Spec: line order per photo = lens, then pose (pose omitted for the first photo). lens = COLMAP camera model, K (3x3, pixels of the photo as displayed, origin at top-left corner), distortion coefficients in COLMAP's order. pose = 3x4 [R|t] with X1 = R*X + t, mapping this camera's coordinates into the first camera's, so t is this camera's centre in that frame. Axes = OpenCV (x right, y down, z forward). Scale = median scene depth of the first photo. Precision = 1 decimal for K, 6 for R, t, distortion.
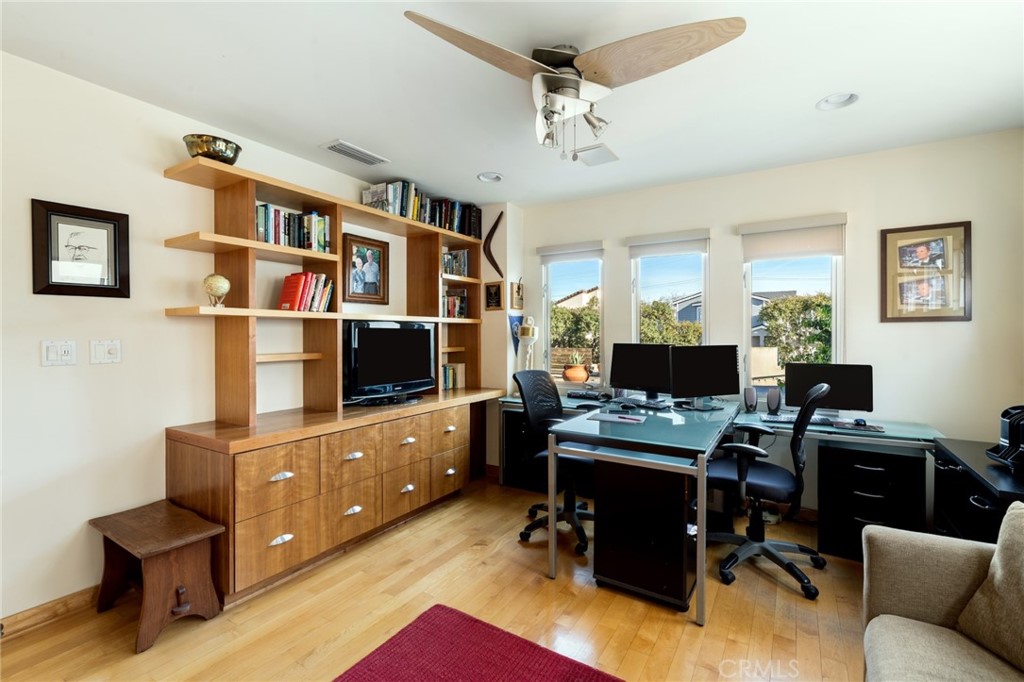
lens RADIAL K [[454.7, 0, 505.4], [0, 454.7, 340.8], [0, 0, 1]] dist [0.011655, -0.000580]
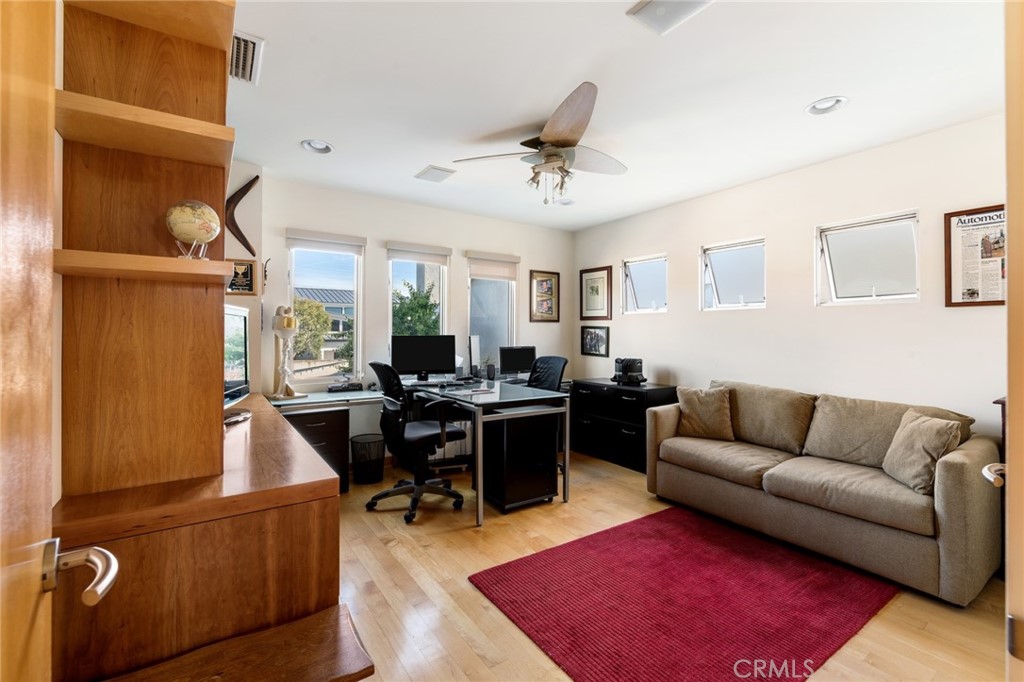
lens RADIAL K [[454.7, 0, 504.7], [0, 454.7, 331.7], [0, 0, 1]] dist [0.011655, -0.000580]
pose [[0.405587, 0.003169, 0.914051, -0.900246], [0.012157, 0.999887, -0.008861, 0.014819], [-0.913975, 0.014706, 0.405503, 0.403612]]
